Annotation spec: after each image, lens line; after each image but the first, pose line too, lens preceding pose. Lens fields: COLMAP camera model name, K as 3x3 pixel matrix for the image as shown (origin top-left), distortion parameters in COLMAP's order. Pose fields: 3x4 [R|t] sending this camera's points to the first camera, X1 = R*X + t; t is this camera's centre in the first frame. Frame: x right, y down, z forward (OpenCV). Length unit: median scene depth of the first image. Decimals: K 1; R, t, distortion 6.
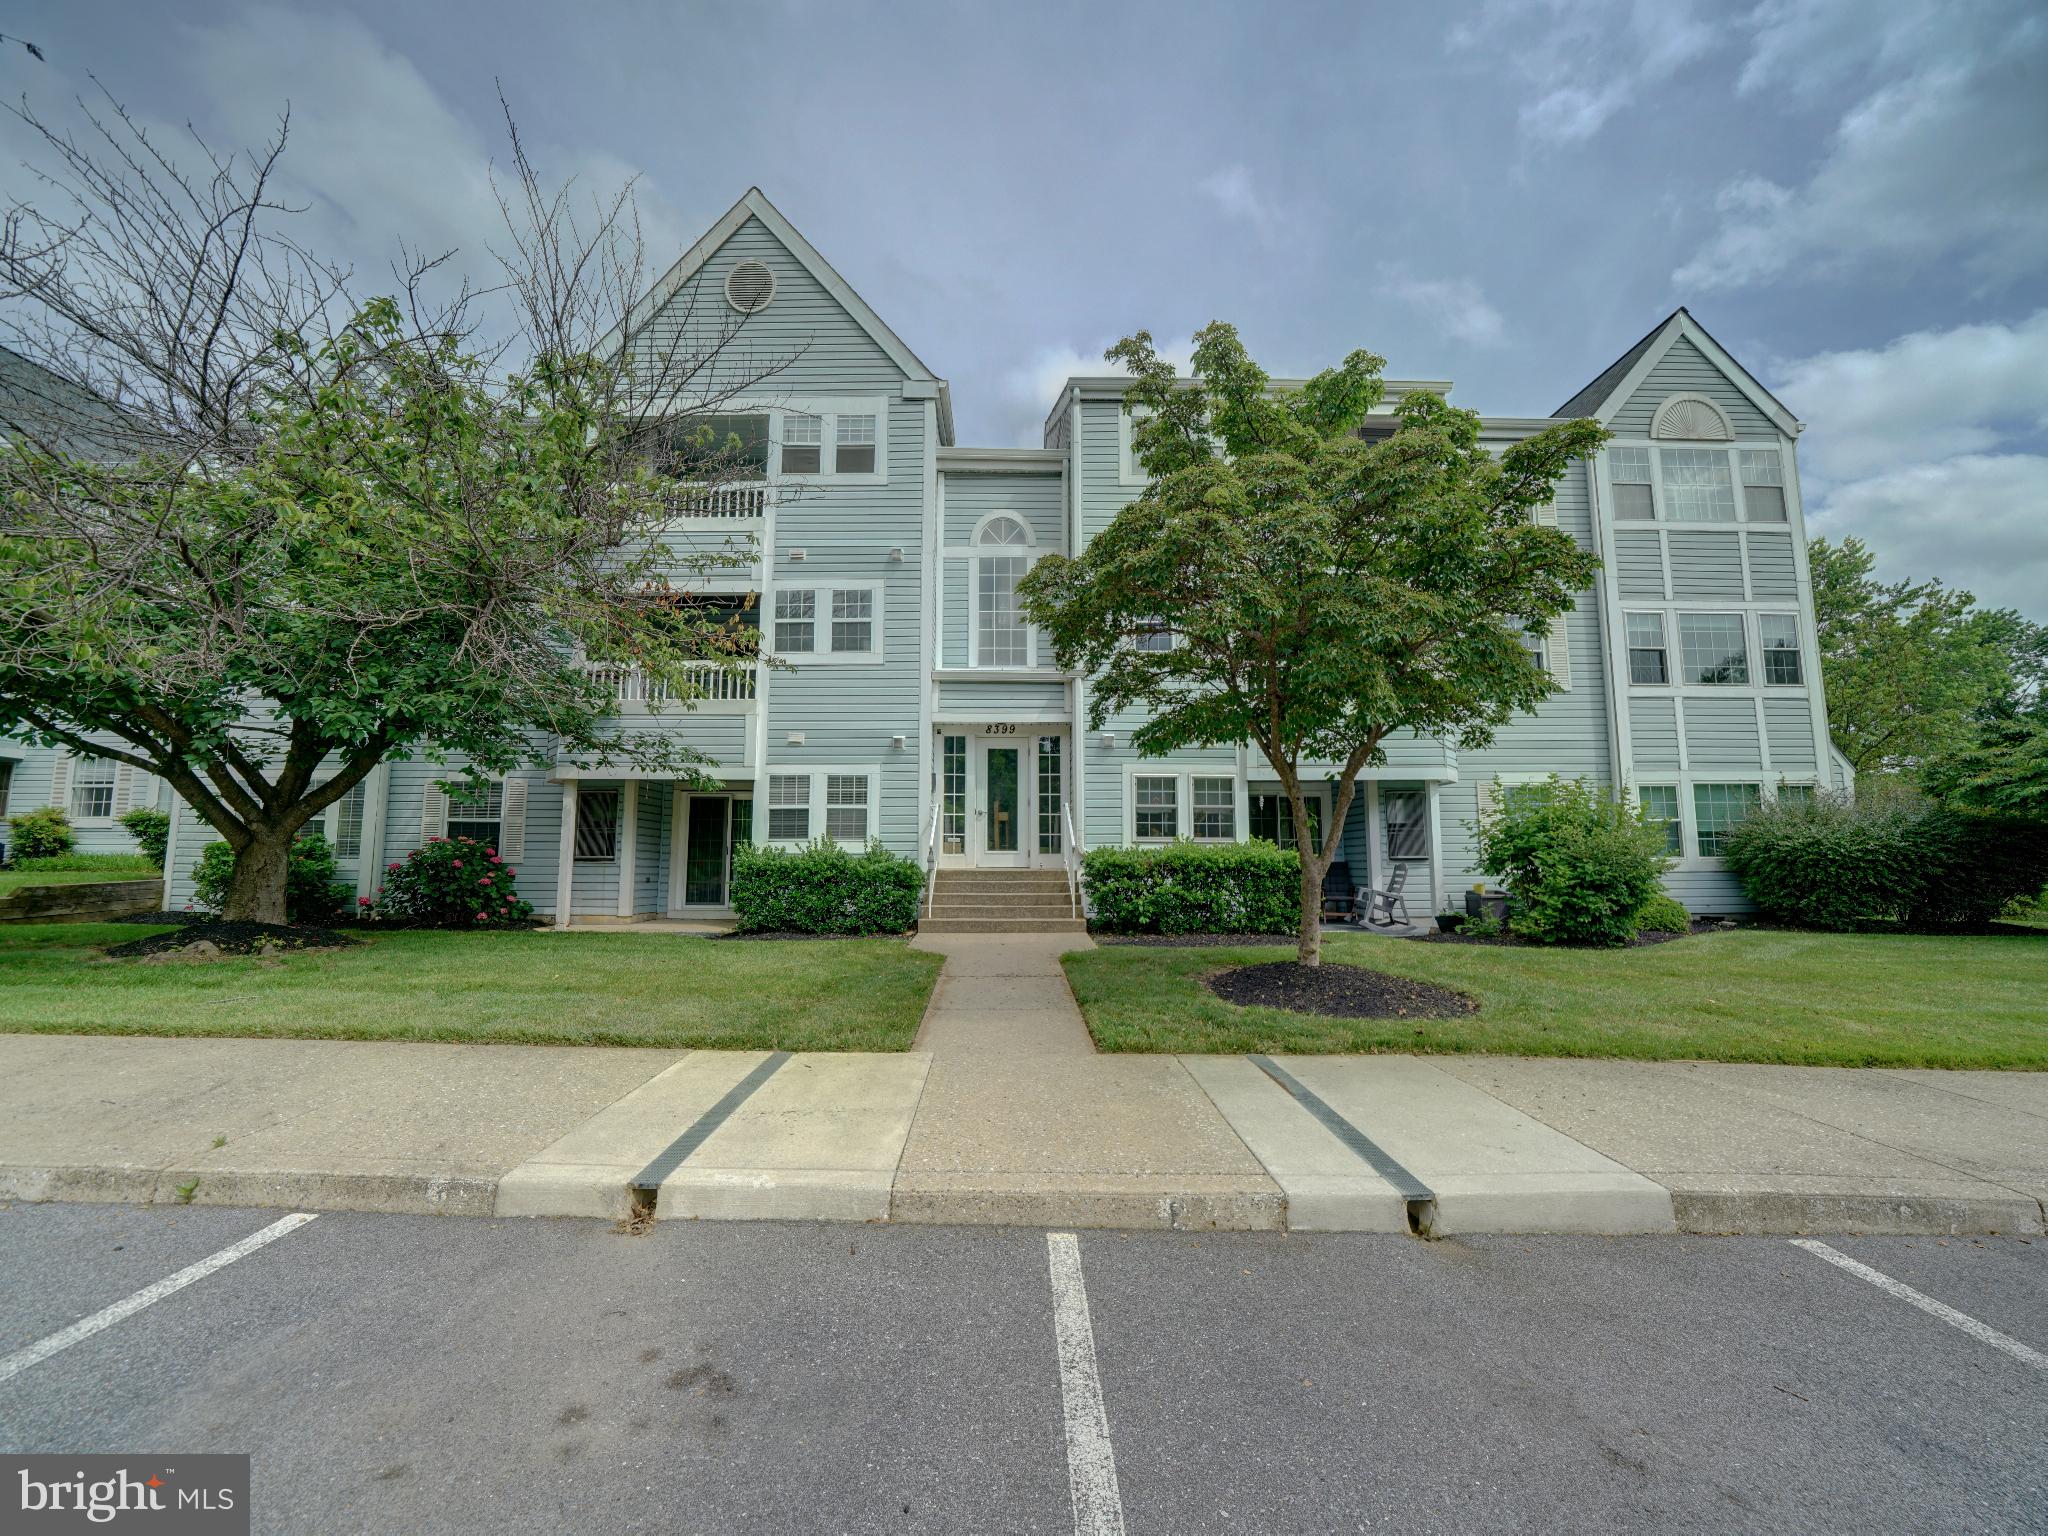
lens RADIAL K [[721.1, 0, 1016.1], [0, 721.1, 783.9], [0, 0, 1]] dist [-0.024043, 0.003834]
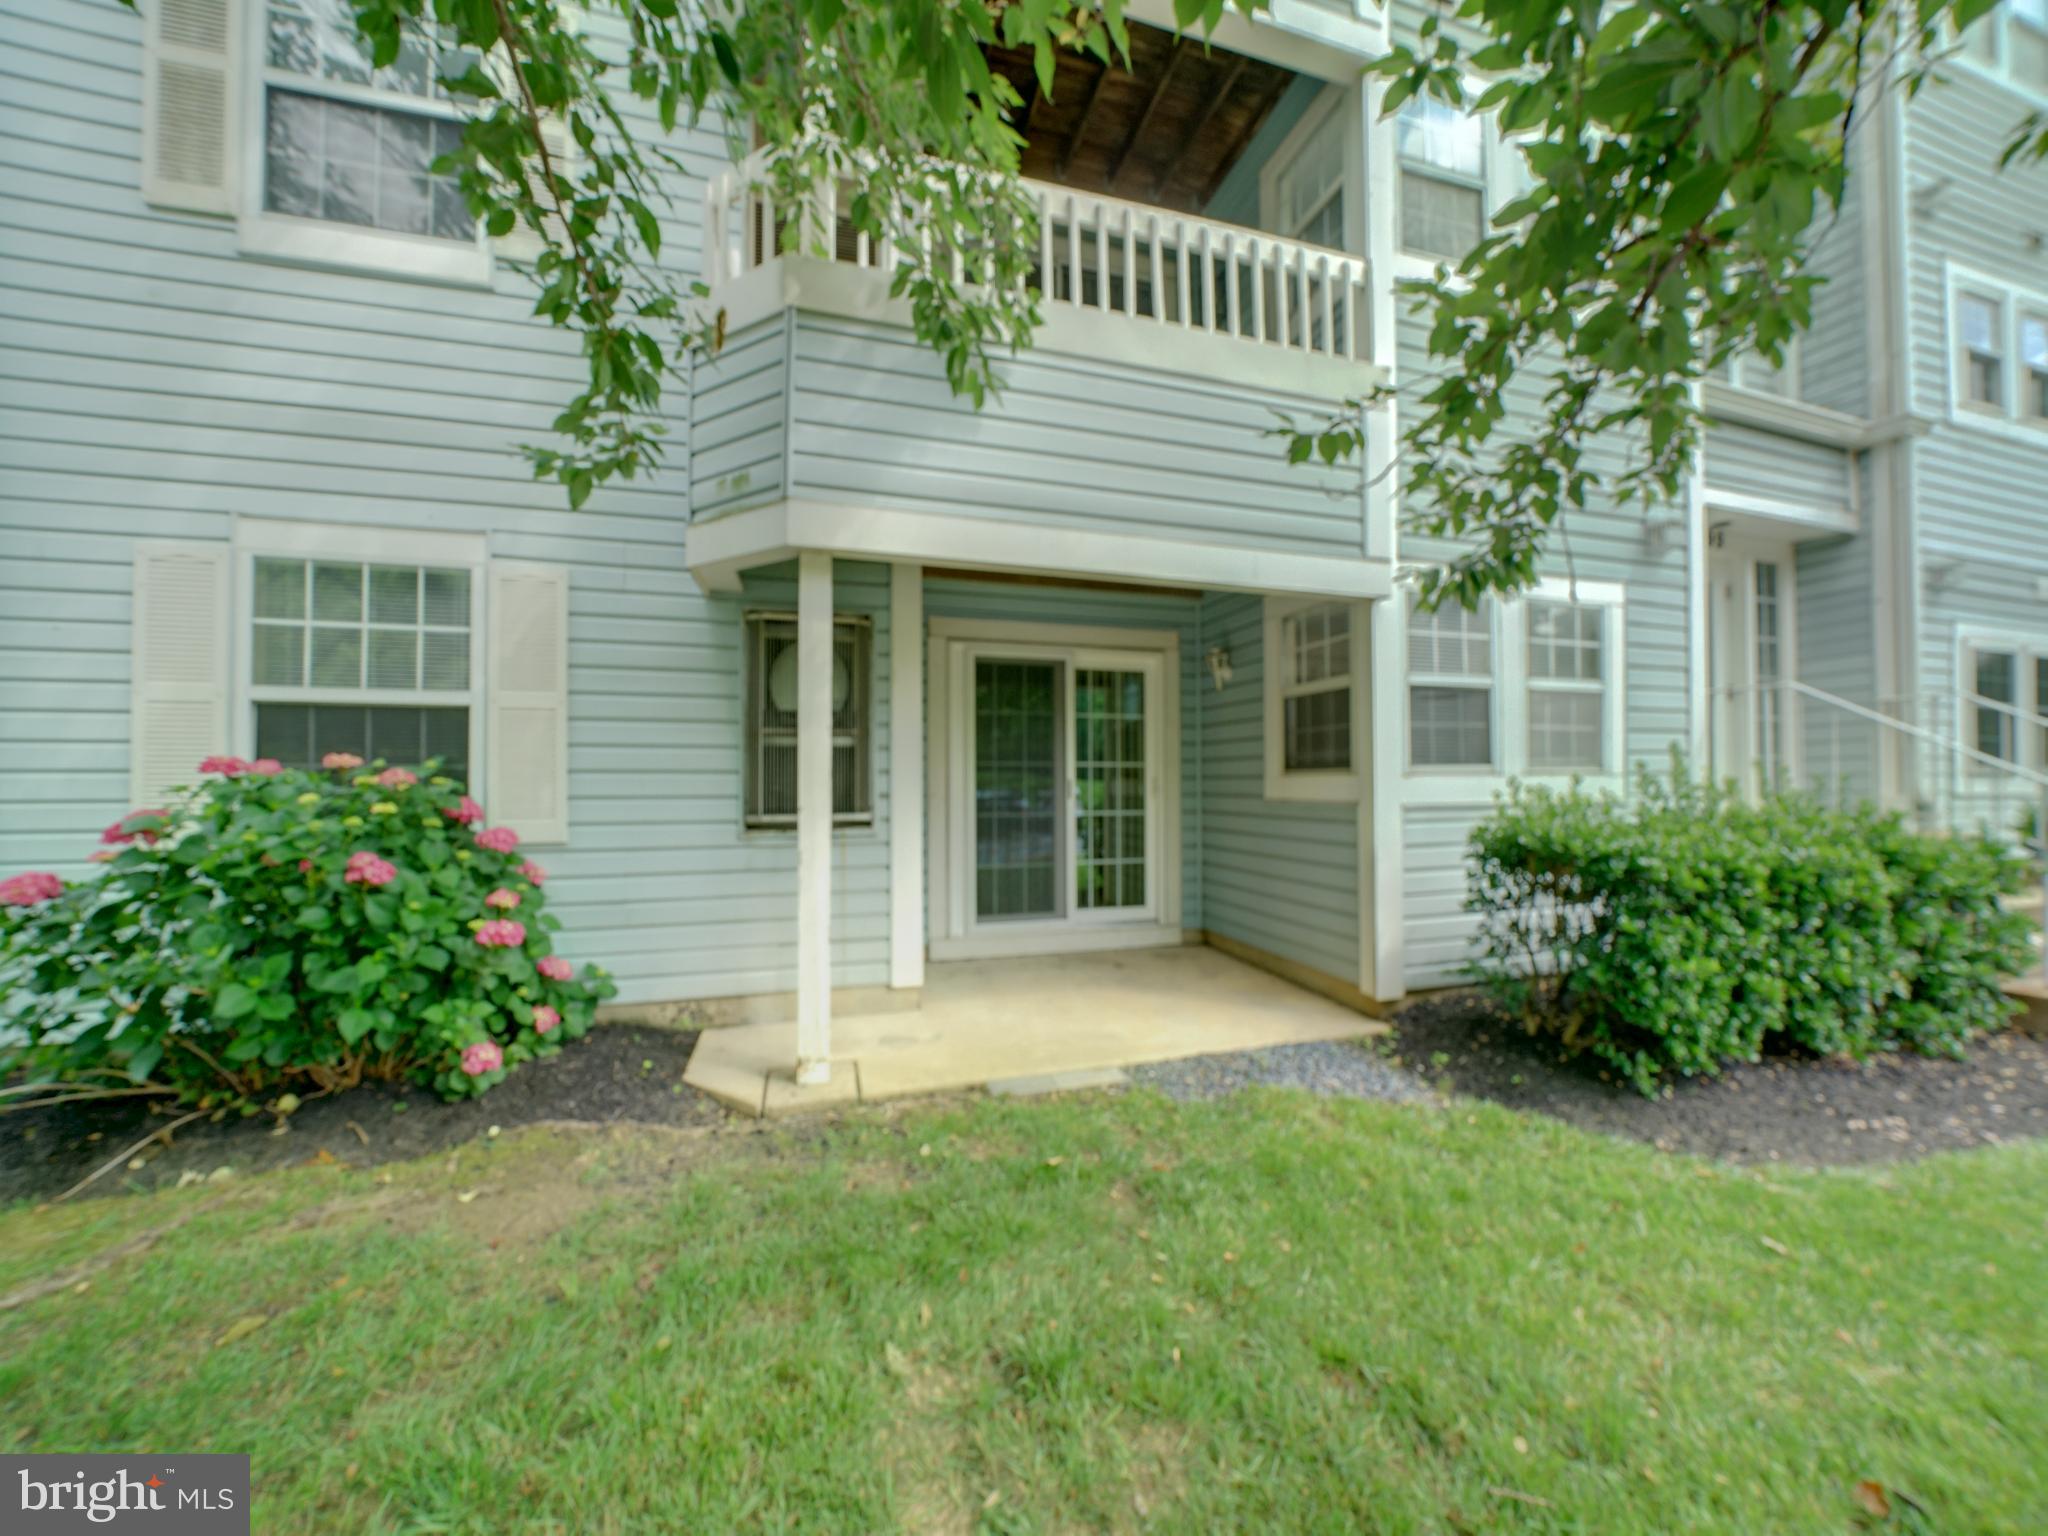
lens RADIAL K [[721.1, 0, 1016.1], [0, 721.1, 783.9], [0, 0, 1]] dist [-0.024043, 0.003834]
pose [[0.961483, -0.006571, 0.274787, -0.606897], [-0.030409, 0.991034, 0.130101, 0.041908], [-0.273178, -0.133446, 0.952662, 0.678655]]
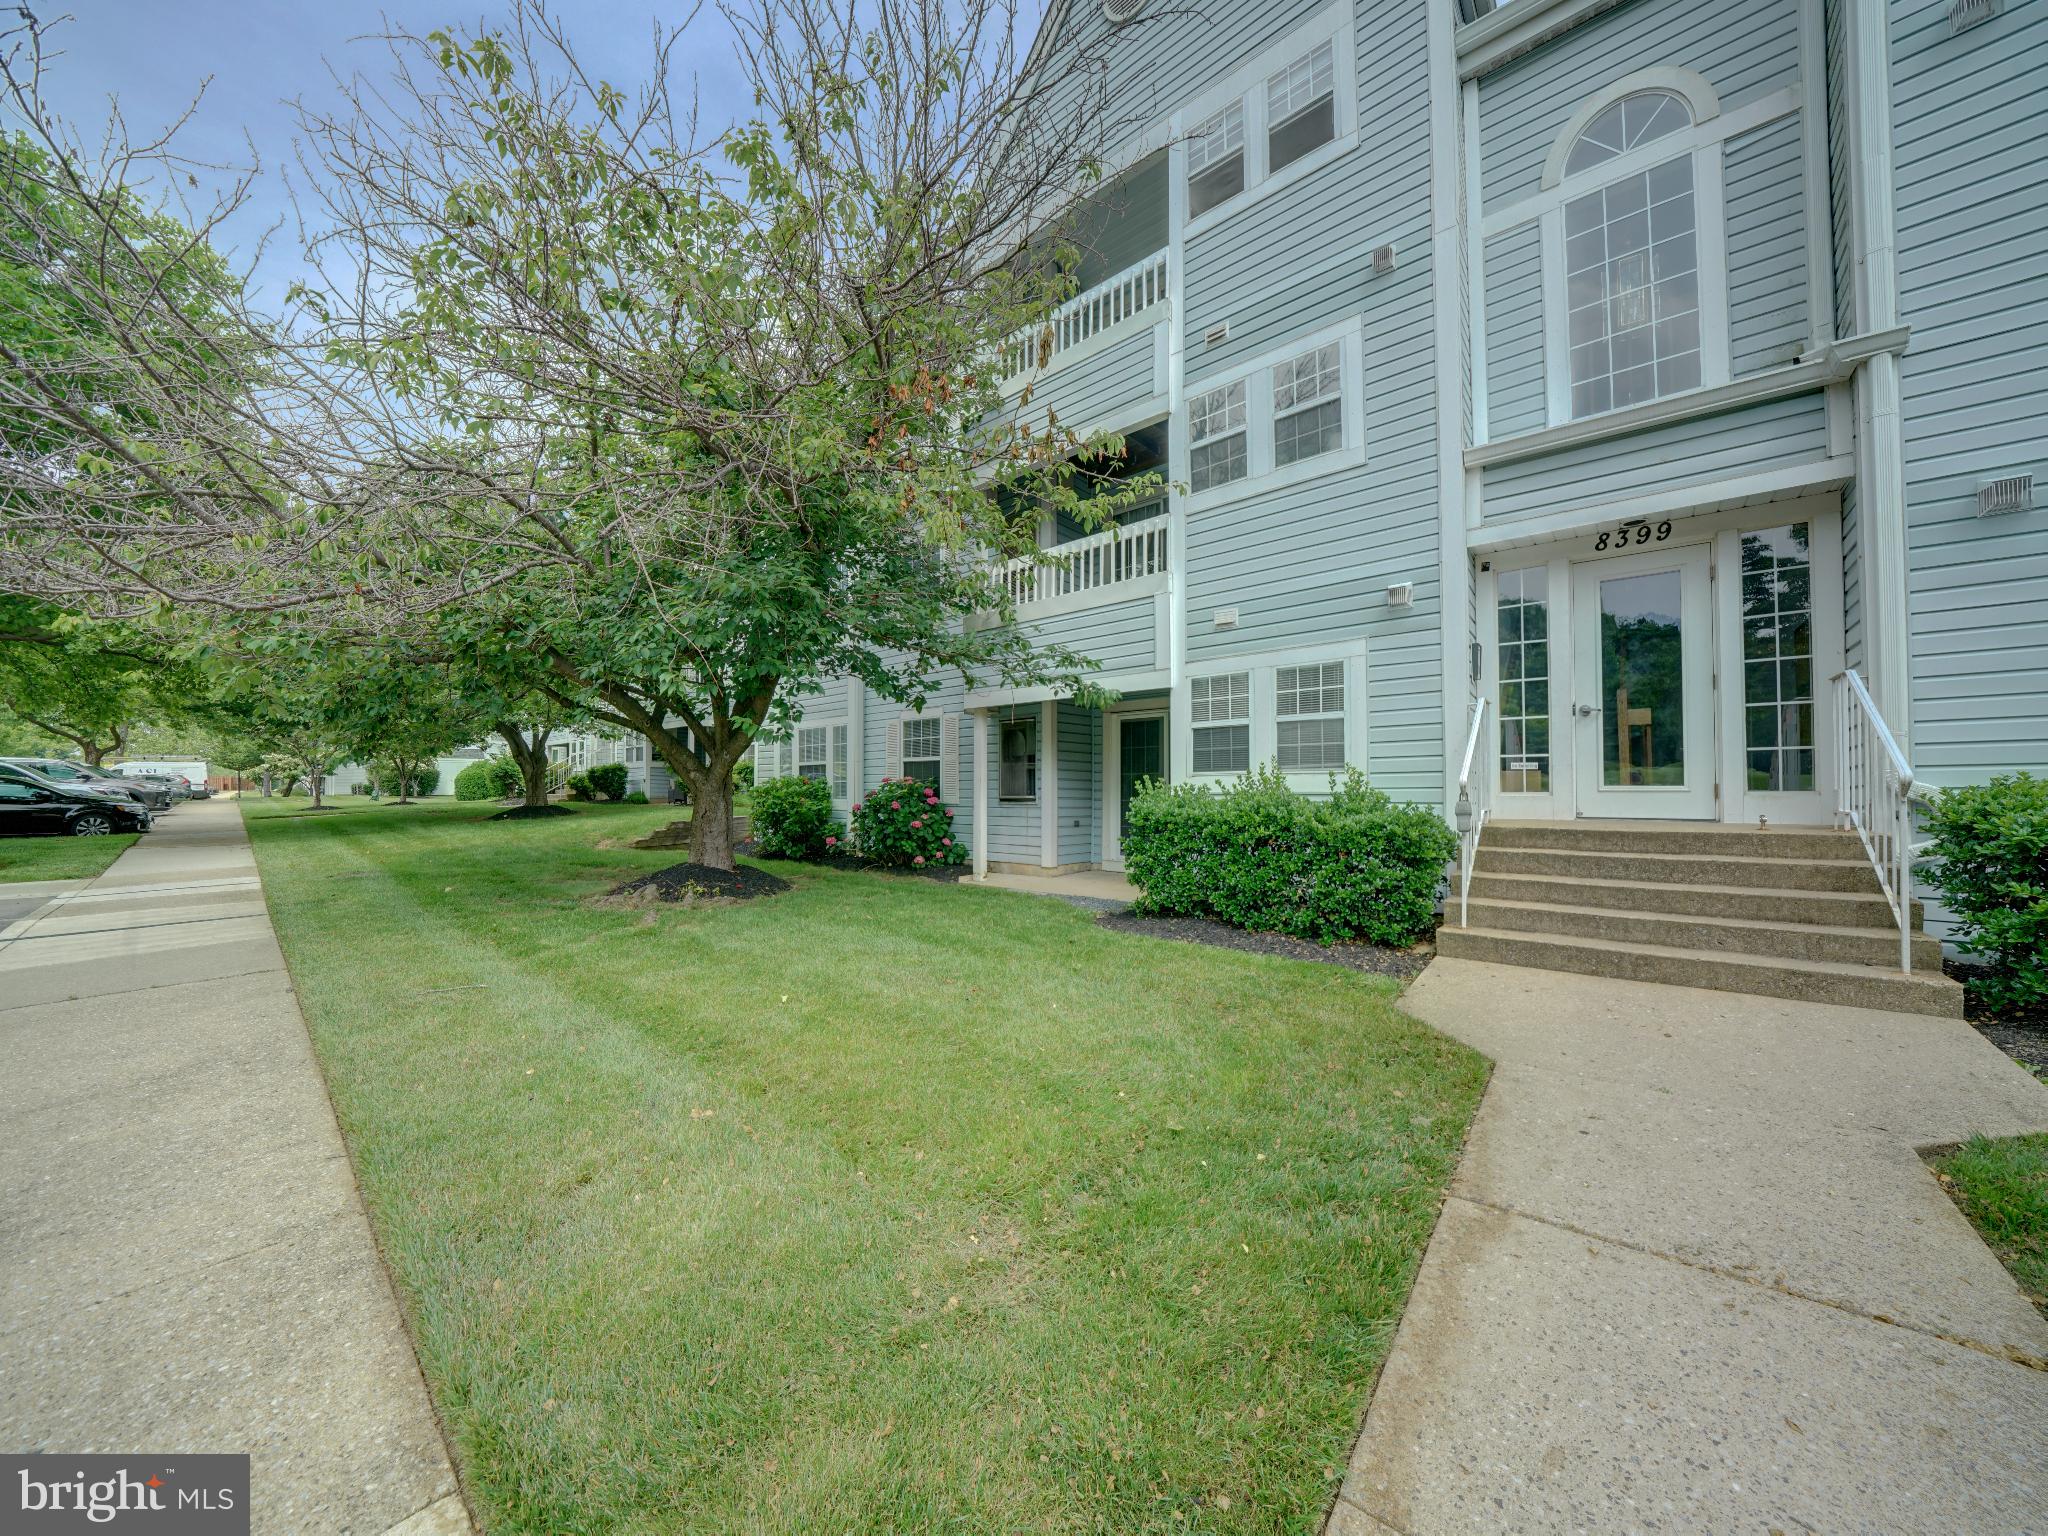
lens RADIAL K [[721.1, 0, 1016.1], [0, 721.1, 783.9], [0, 0, 1]] dist [-0.024043, 0.003834]
pose [[0.753706, -0.009483, -0.657143, -0.023258], [0.076583, 0.994351, 0.073488, 0.023674], [0.652734, -0.105714, 0.750175, 0.364472]]
